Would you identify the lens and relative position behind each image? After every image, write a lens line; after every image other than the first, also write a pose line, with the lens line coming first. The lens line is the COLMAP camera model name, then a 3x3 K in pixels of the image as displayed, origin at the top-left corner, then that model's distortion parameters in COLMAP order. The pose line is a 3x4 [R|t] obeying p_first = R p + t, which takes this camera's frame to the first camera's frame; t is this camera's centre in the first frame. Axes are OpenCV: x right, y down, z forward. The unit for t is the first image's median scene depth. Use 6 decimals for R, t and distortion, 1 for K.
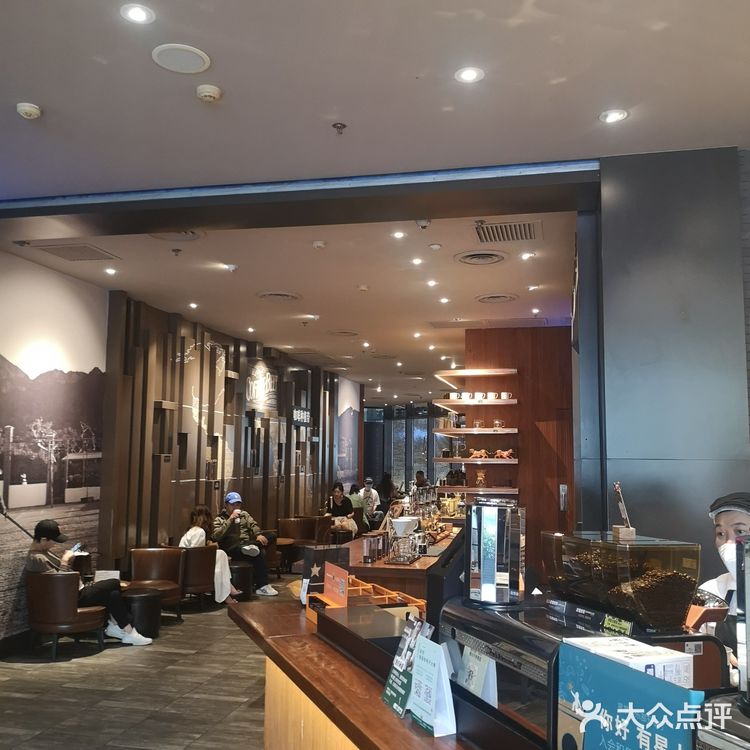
lens RADIAL K [[792.4, 0, 375.1], [0, 792.4, 375.9], [0, 0, 1]] dist [-0.003955, 0.000000]
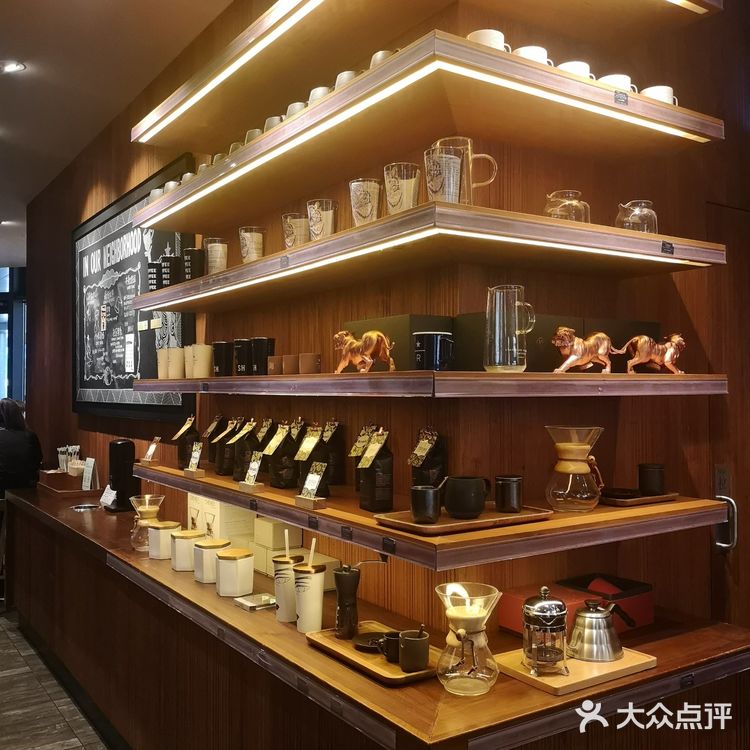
lens RADIAL K [[792.4, 0, 374.5], [0, 792.4, 376.4], [0, 0, 1]] dist [-0.003955, 0.000000]
pose [[0.693914, -0.011182, 0.719971, -0.056002], [-0.067605, 0.994451, 0.080603, 0.091929], [-0.716878, -0.104606, 0.689307, 0.898800]]
